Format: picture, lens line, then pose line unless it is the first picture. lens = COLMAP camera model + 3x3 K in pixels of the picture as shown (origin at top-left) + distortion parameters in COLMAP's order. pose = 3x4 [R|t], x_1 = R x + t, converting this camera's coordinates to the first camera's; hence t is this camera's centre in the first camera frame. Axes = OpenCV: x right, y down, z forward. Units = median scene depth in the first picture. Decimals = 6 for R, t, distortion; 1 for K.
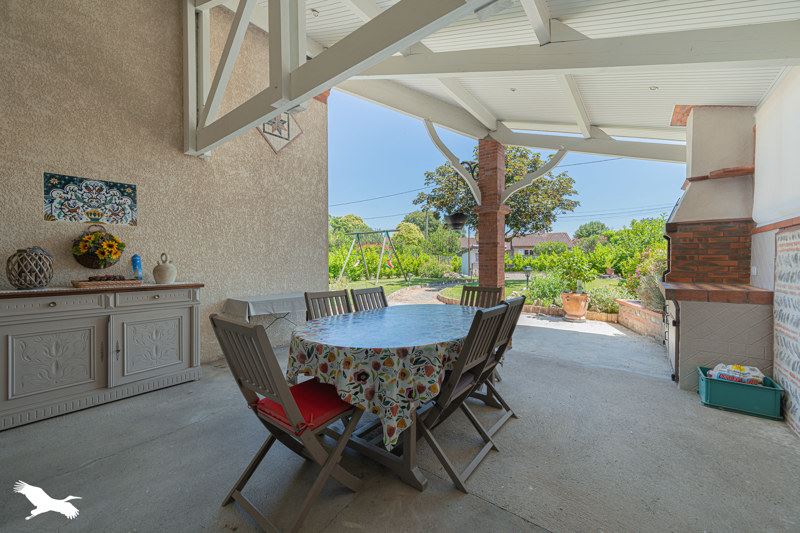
lens RADIAL K [[313.1, 0, 398.1], [0, 313.1, 264.3], [0, 0, 1]] dist [0.001277, 0.000037]
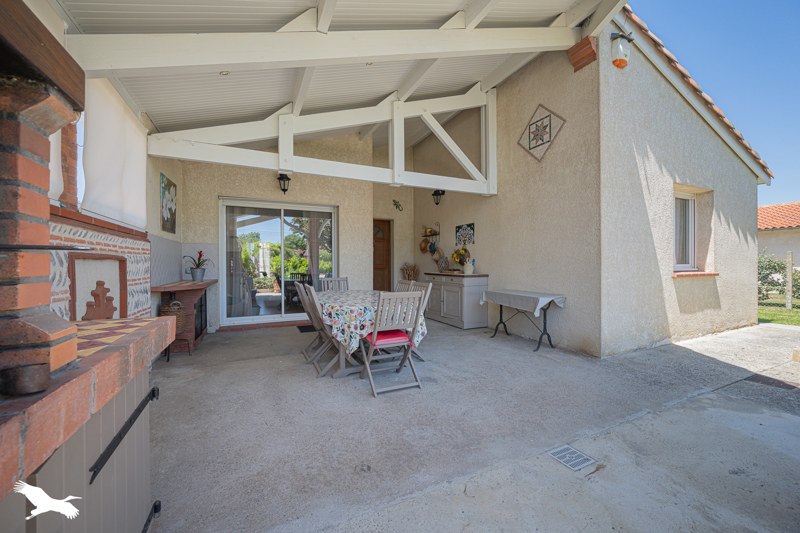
lens RADIAL K [[313.1, 0, 399.5], [0, 313.1, 264.7], [0, 0, 1]] dist [0.001277, 0.000037]
pose [[-0.440021, 0.003770, -0.897980, 0.422299], [-0.007730, 0.999938, 0.007986, -0.002733], [0.897954, 0.010456, -0.439964, 0.558697]]
